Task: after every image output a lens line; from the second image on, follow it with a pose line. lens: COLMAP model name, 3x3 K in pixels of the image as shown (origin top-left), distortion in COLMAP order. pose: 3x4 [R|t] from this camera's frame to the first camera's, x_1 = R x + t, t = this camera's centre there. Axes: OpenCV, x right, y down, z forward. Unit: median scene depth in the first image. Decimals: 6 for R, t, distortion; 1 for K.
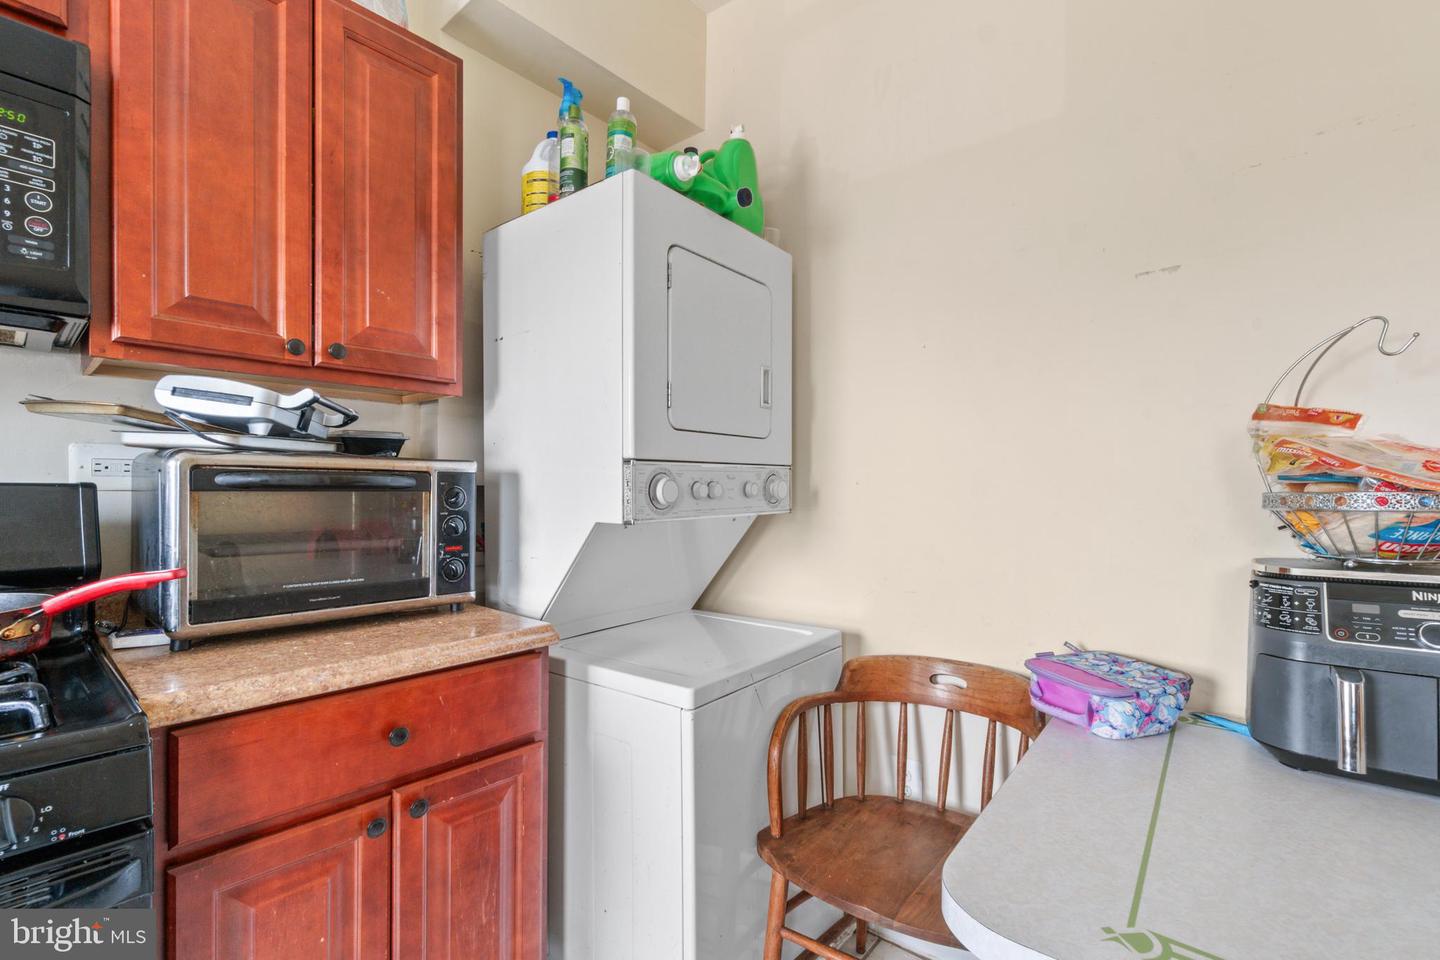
lens RADIAL K [[631.4, 0, 722.4], [0, 631.4, 491.7], [0, 0, 1]] dist [-0.004291, 0.000970]
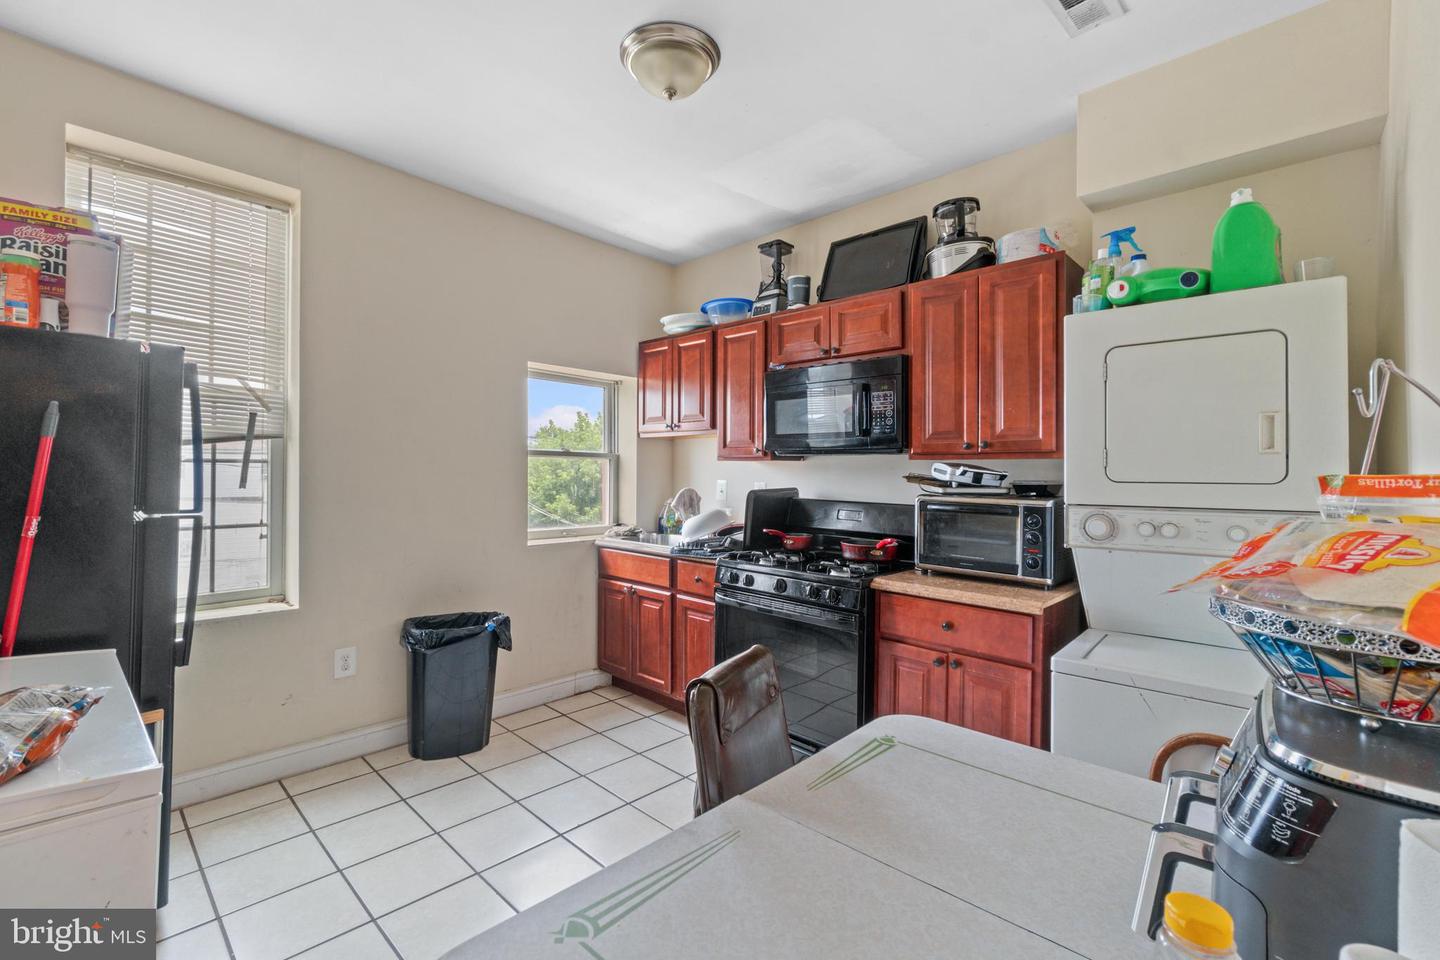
lens RADIAL K [[631.4, 0, 719.0], [0, 631.4, 479.2], [0, 0, 1]] dist [-0.004291, 0.000970]
pose [[-0.050382, 0.000575, -0.998730, 1.510596], [-0.025532, 0.999672, 0.001863, -0.098077], [0.998404, 0.025593, -0.050351, 0.260230]]
